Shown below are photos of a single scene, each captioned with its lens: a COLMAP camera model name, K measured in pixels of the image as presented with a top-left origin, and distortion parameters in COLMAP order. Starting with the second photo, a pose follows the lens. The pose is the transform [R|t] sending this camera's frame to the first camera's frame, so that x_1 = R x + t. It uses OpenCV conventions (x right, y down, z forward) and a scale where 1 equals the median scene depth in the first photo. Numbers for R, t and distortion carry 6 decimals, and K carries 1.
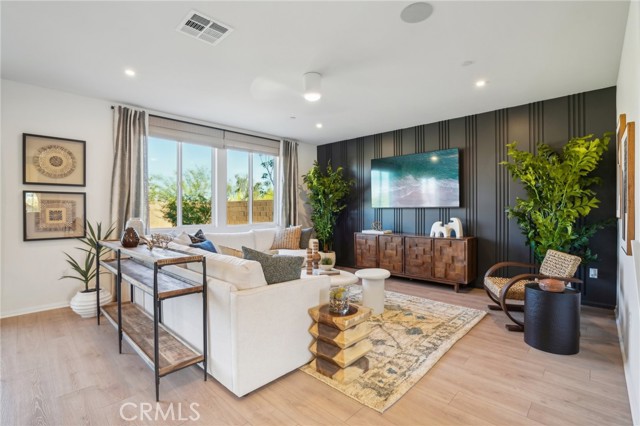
lens RADIAL K [[296.9, 0, 317.9], [0, 296.9, 212.3], [0, 0, 1]] dist [-0.053527, 0.015542]
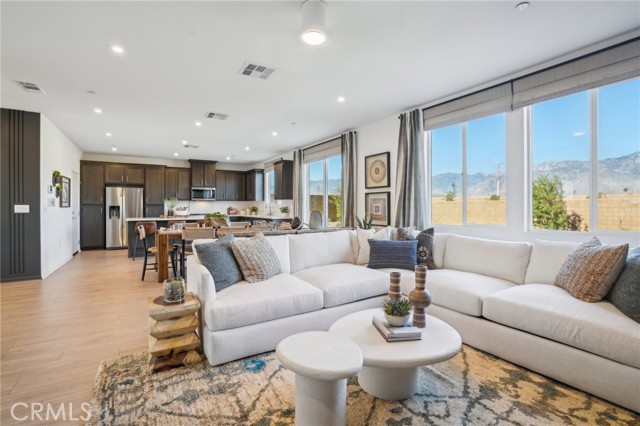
lens RADIAL K [[296.9, 0, 321.6], [0, 296.9, 209.7], [0, 0, 1]] dist [-0.053527, 0.015542]
pose [[-0.238531, 0.007988, -0.971102, 0.482596], [-0.010012, 0.999893, 0.010684, 0.001618], [0.971083, 0.012271, -0.238425, 0.897467]]
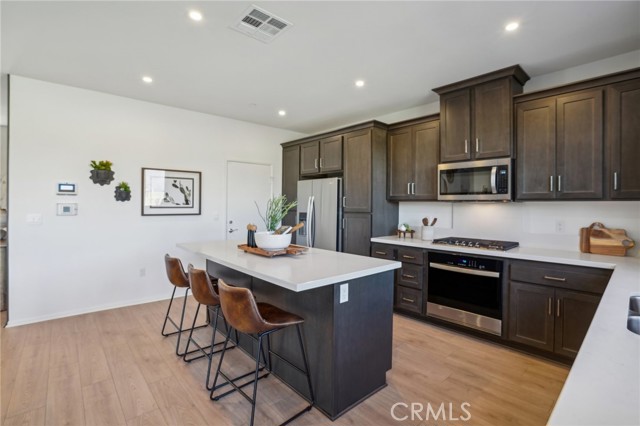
lens RADIAL K [[296.9, 0, 317.4], [0, 296.9, 209.8], [0, 0, 1]] dist [-0.053527, 0.015542]
pose [[-0.996883, -0.007847, 0.078503, -1.145940], [-0.006150, 0.999743, 0.021827, -0.025012], [-0.078654, 0.021276, -0.996675, 0.257782]]
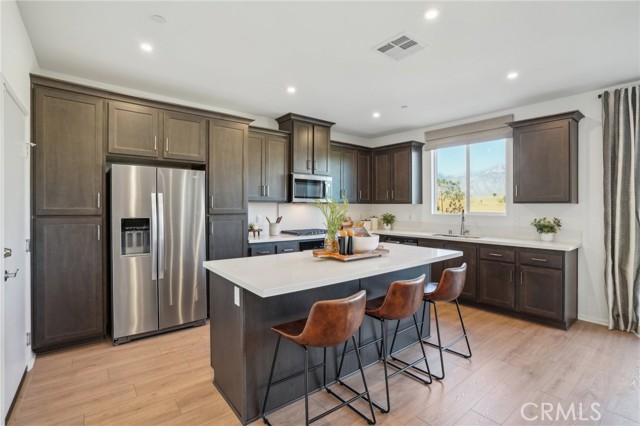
lens RADIAL K [[296.9, 0, 319.9], [0, 296.9, 208.7], [0, 0, 1]] dist [-0.053527, 0.015542]
pose [[-0.130284, 0.007586, -0.991448, -0.404331], [-0.014044, 0.999856, 0.009496, -0.023349], [0.991377, 0.015161, -0.130159, -0.335977]]
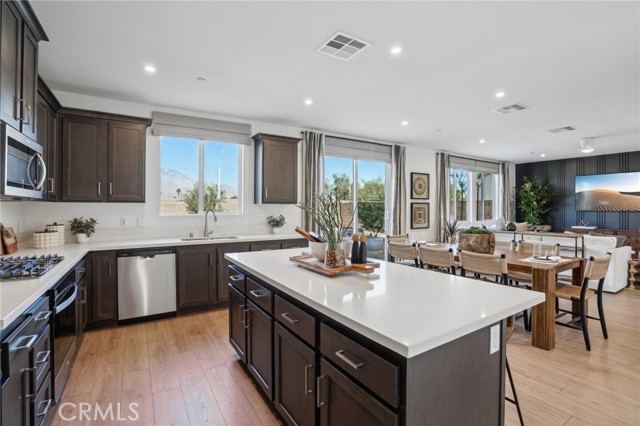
lens RADIAL K [[296.9, 0, 315.5], [0, 296.9, 206.8], [0, 0, 1]] dist [-0.053527, 0.015542]
pose [[0.969688, 0.001312, -0.244342, -0.911765], [-0.003954, 0.999939, -0.010323, -0.017978], [0.244313, 0.010976, 0.969634, -0.825161]]
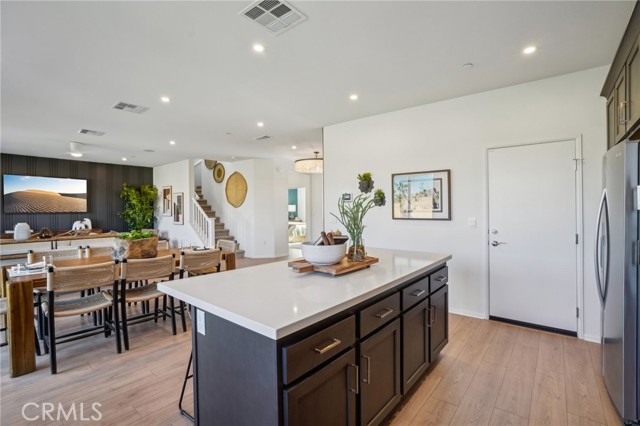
lens RADIAL K [[296.9, 0, 319.5], [0, 296.9, 217.0], [0, 0, 1]] dist [-0.053527, 0.015542]
pose [[-0.078675, -0.027826, 0.996512, -1.491721], [0.012944, 0.999498, 0.028932, -0.022638], [-0.996816, 0.015175, -0.078275, -0.289036]]
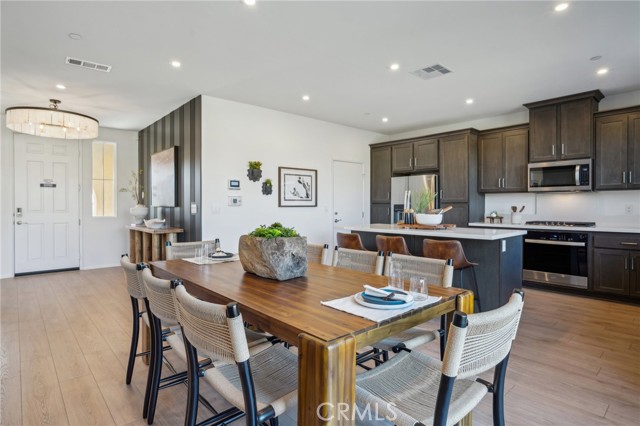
lens RADIAL K [[340.8, 0, 324.6], [0, 340.8, 211.8], [0, 0, 1]] dist [-0.000758, 0.001453]
pose [[-0.998377, 0.000937, 0.056935, -0.768830], [0.002361, 0.999686, 0.024957, 0.003805], [-0.056894, 0.025051, -0.998066, 0.663132]]
